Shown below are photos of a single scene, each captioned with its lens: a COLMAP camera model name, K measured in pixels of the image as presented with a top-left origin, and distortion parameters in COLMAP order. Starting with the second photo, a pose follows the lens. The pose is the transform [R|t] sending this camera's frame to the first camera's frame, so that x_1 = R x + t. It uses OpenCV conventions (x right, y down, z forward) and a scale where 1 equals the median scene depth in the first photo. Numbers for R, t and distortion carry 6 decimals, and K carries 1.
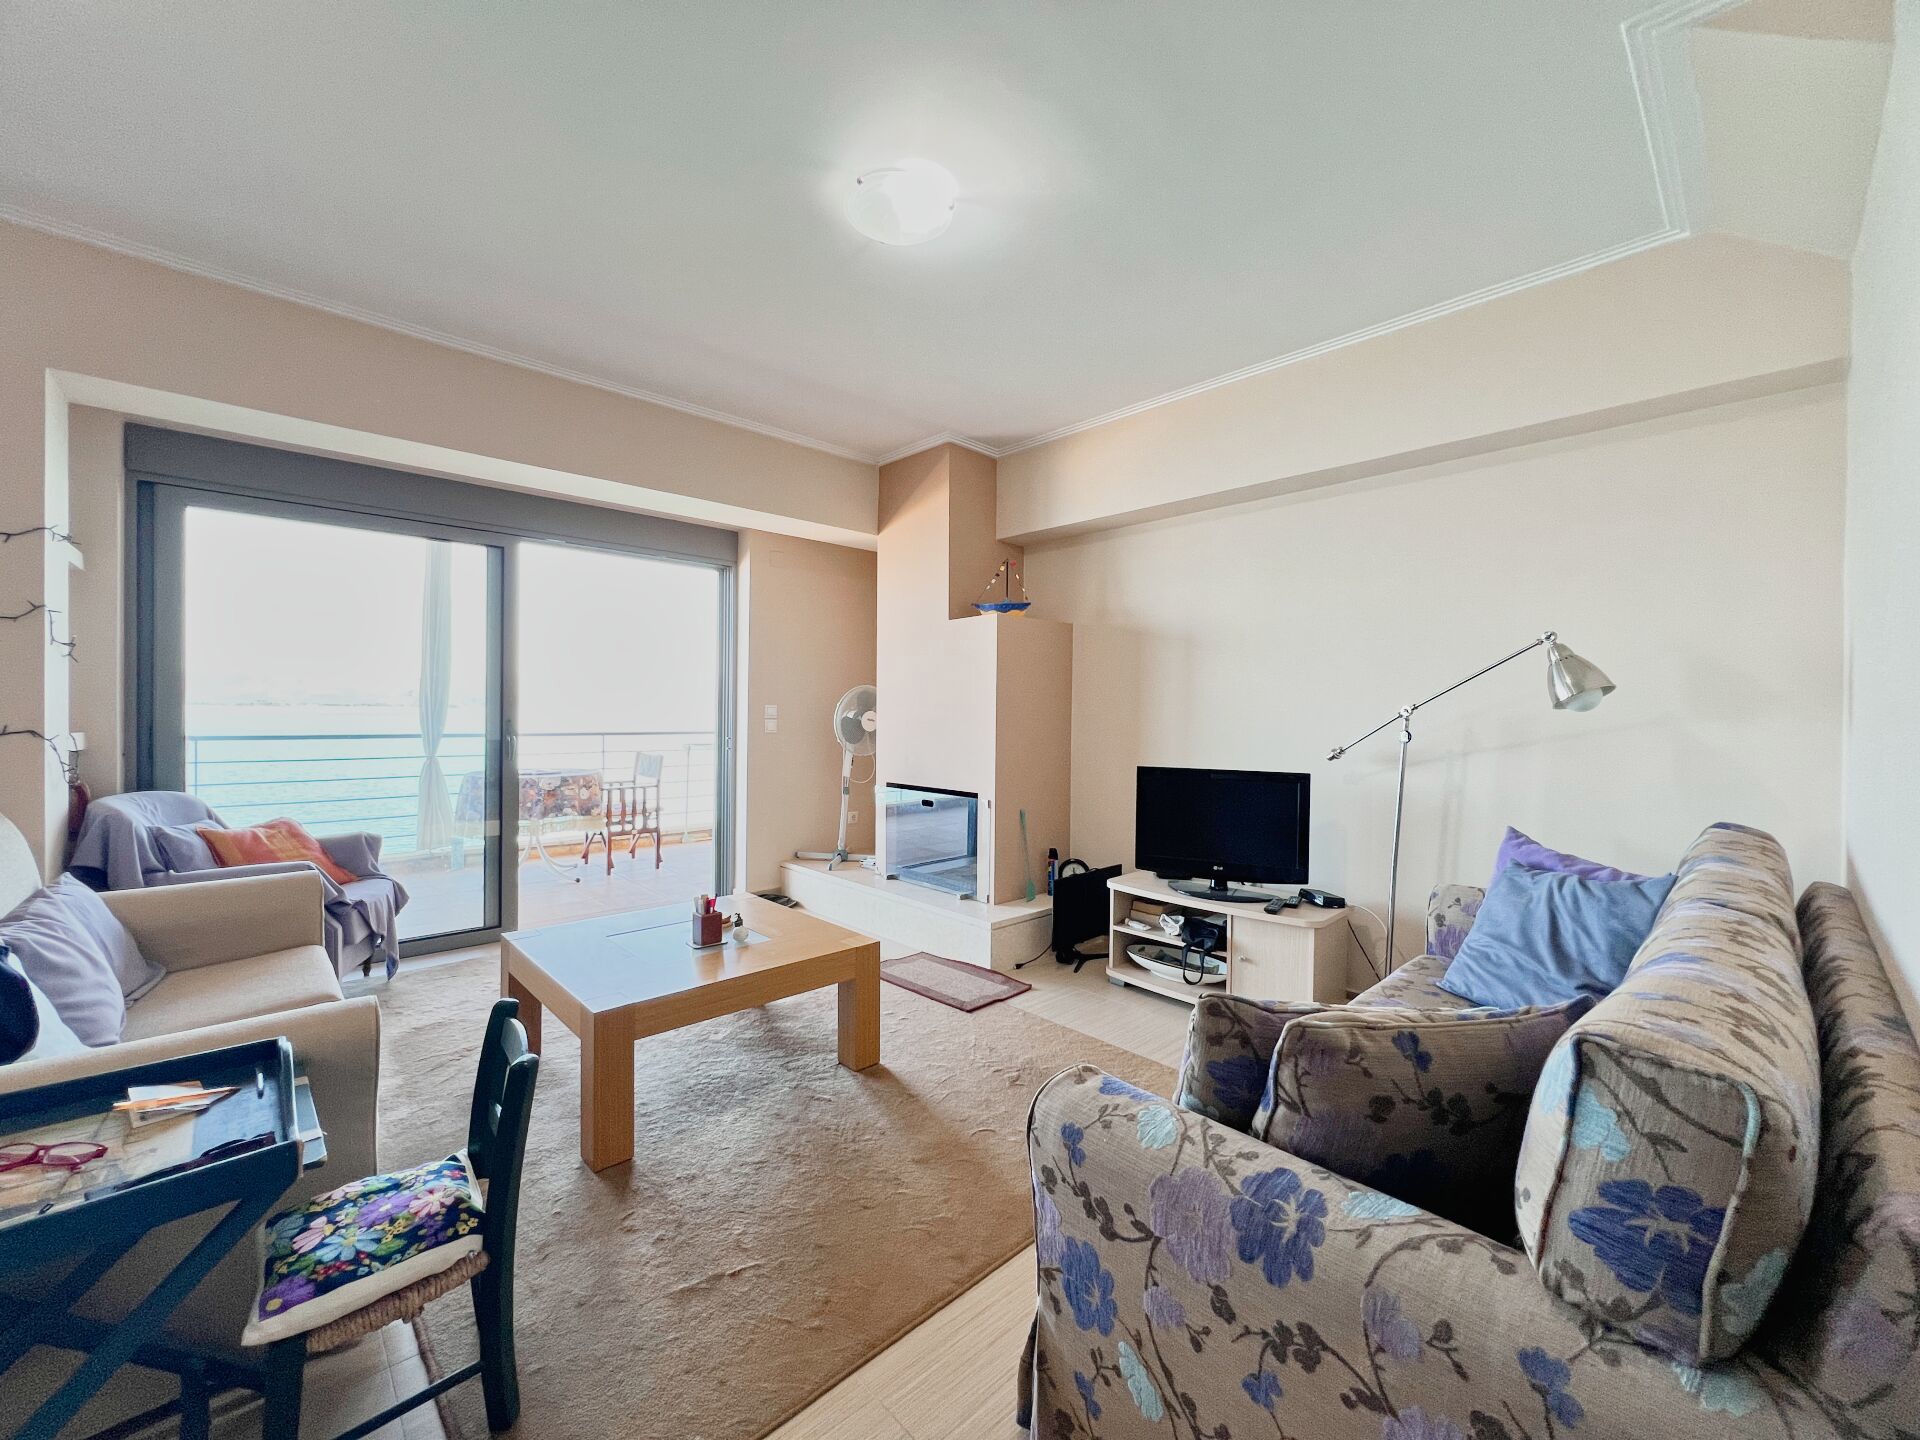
lens RADIAL K [[765.6, 0, 955.8], [0, 765.6, 715.8], [0, 0, 1]] dist [-0.002789, 0.000187]
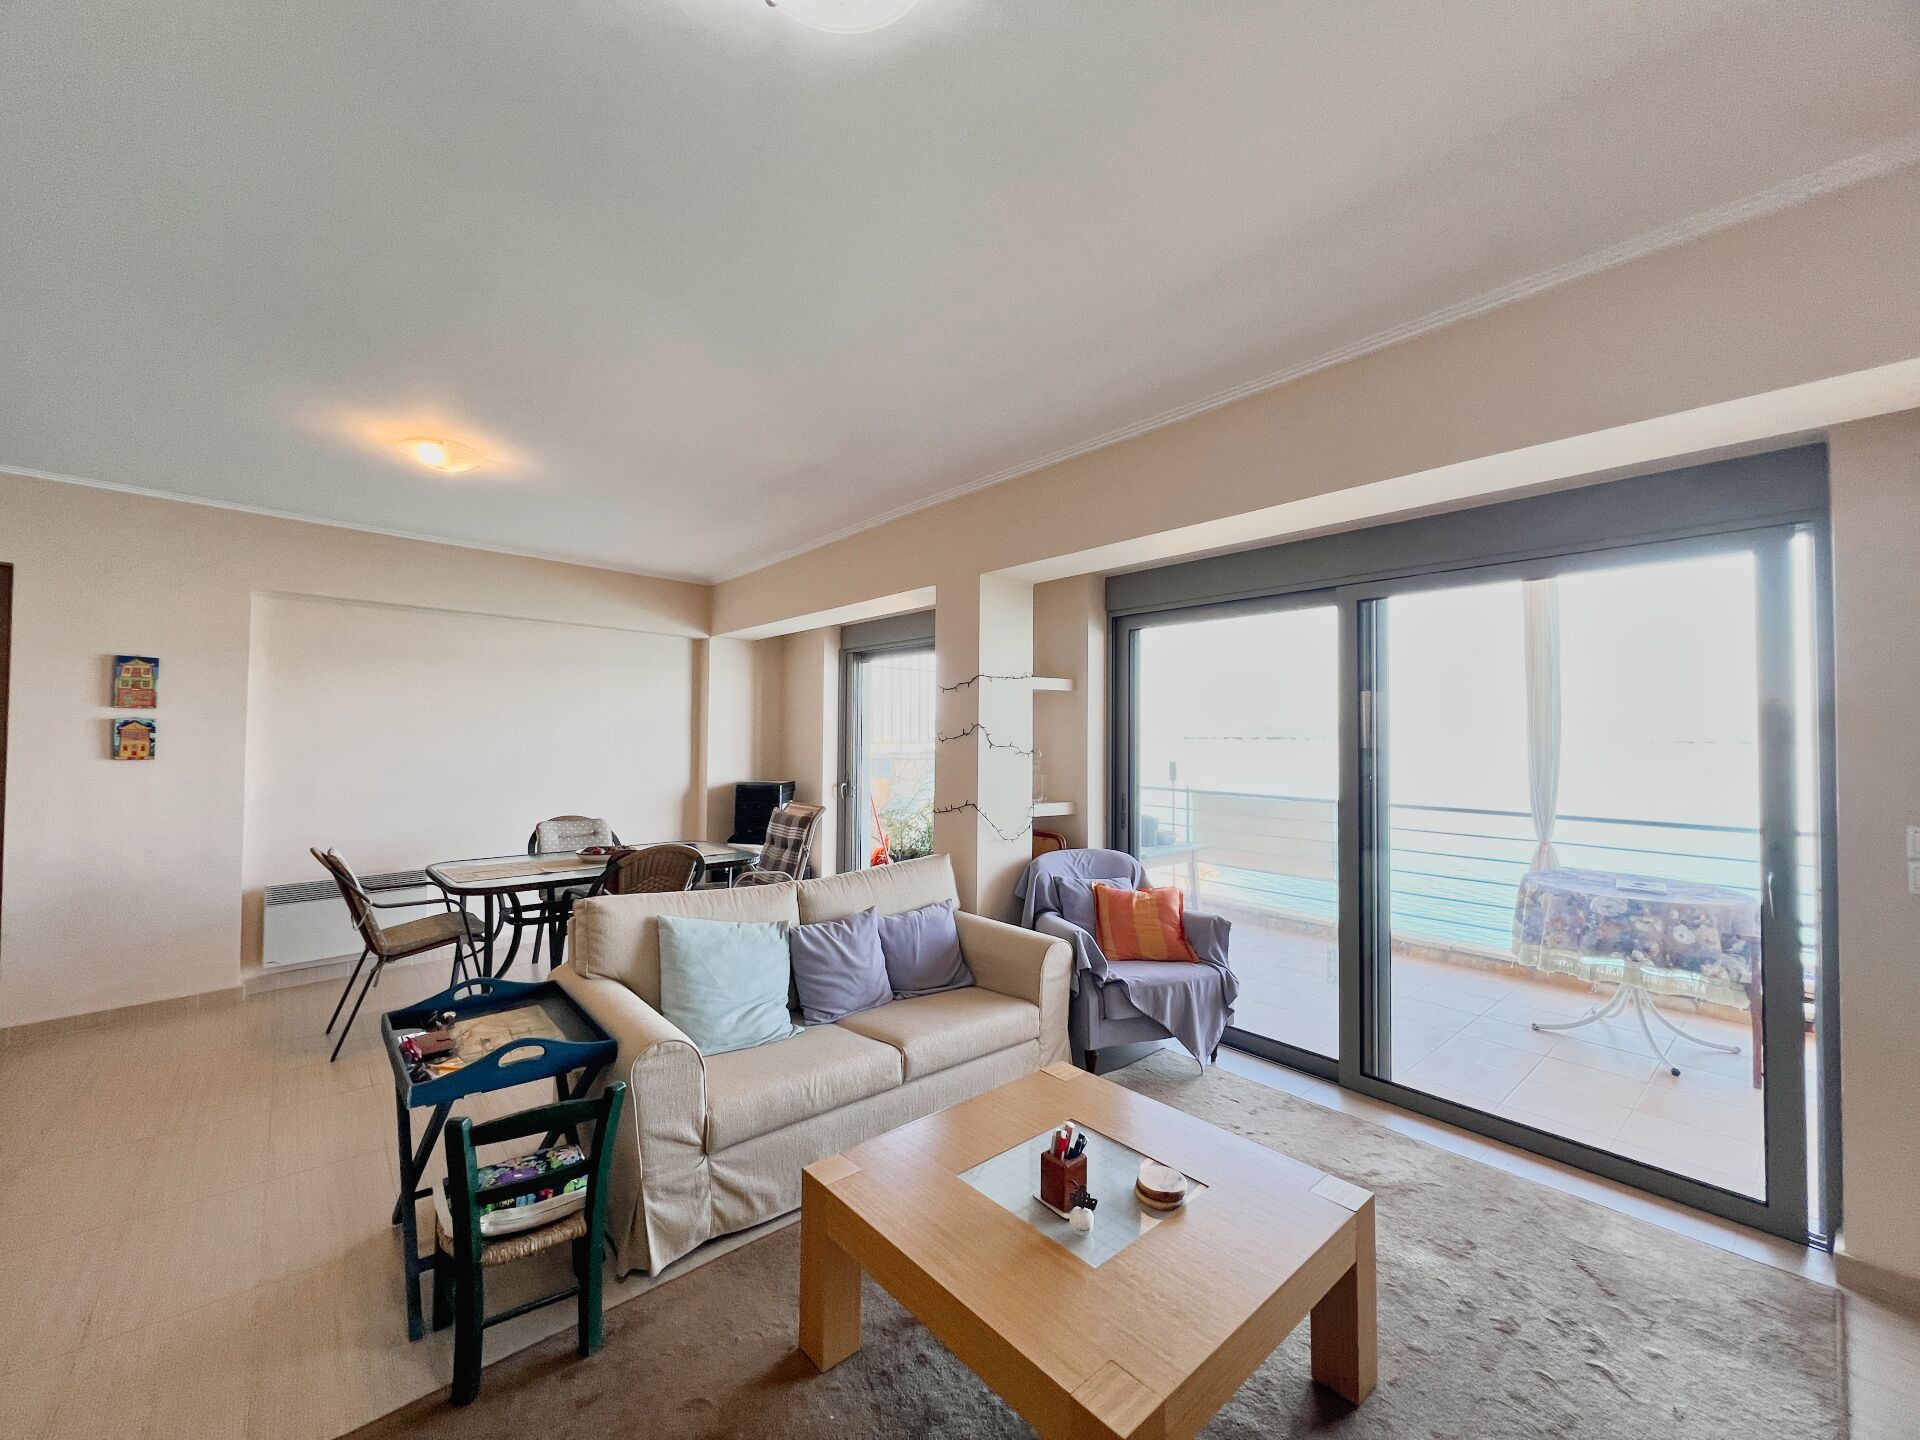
lens RADIAL K [[770.5, 0, 956.6], [0, 770.5, 713.4], [0, 0, 1]] dist [-0.001468, -0.000057]
pose [[-0.043509, -0.037598, -0.998345, 0.288429], [-0.013959, 0.999217, -0.037022, -0.078564], [0.998956, 0.012325, -0.044000, 0.741930]]
